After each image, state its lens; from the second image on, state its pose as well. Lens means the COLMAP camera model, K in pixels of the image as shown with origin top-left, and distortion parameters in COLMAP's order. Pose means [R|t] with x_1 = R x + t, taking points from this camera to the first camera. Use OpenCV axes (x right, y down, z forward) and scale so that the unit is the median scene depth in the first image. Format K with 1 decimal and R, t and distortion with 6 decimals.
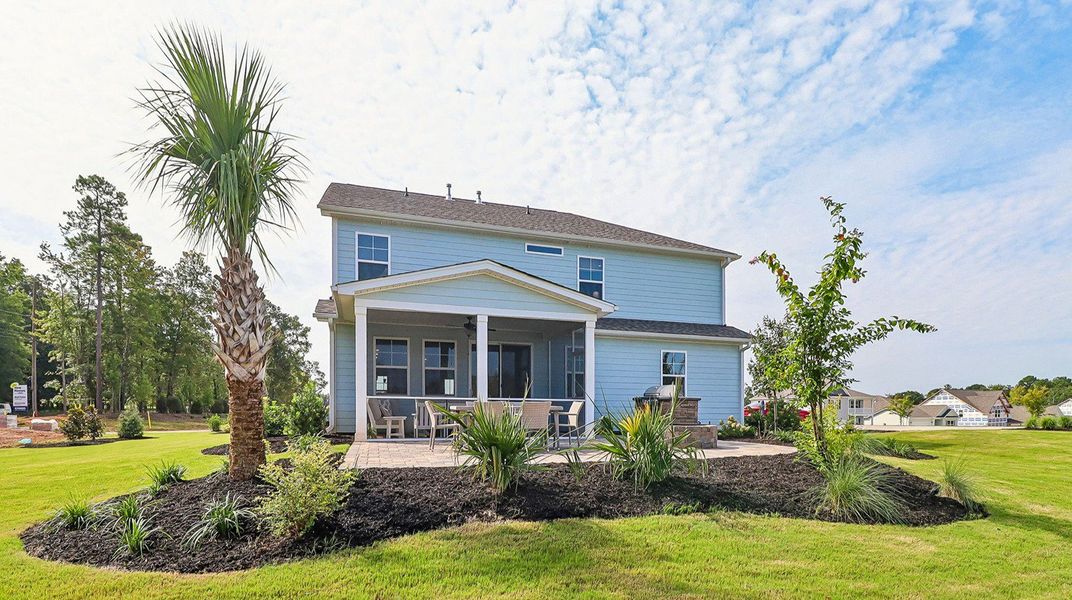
lens RADIAL K [[523.3, 0, 536.0], [0, 523.3, 300.0], [0, 0, 1]] dist [0.000301, -0.000004]
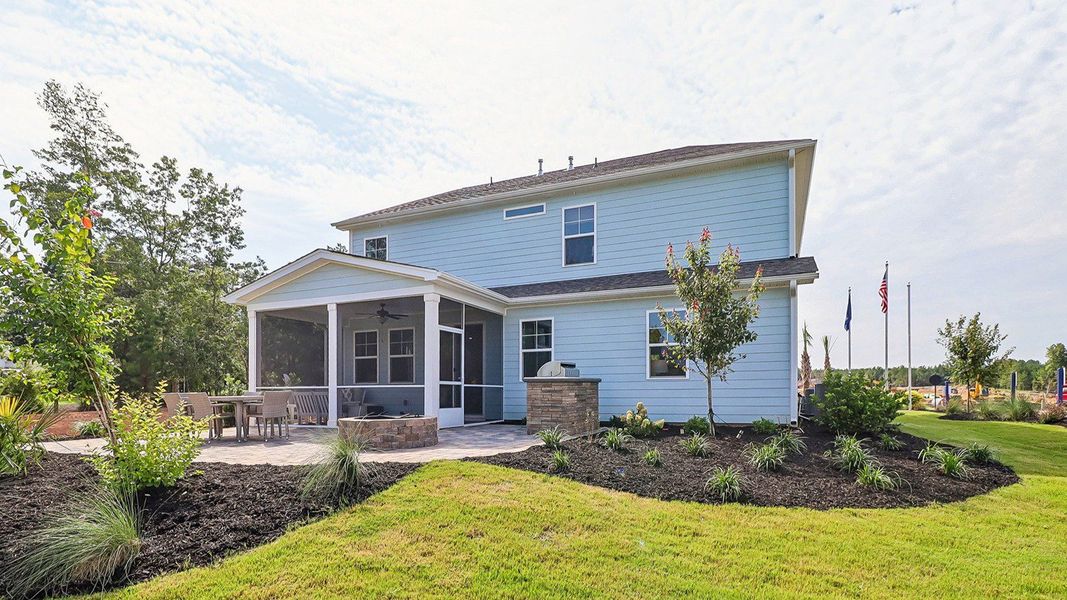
lens RADIAL K [[516.4, 0, 533.5], [0, 516.4, 300.0], [0, 0, 1]] dist [-0.013974, 0.000115]
pose [[0.734709, -0.124414, -0.666877, 0.592302], [0.151948, 0.988243, -0.016966, 0.068171], [0.661147, -0.088866, 0.744975, 0.358776]]
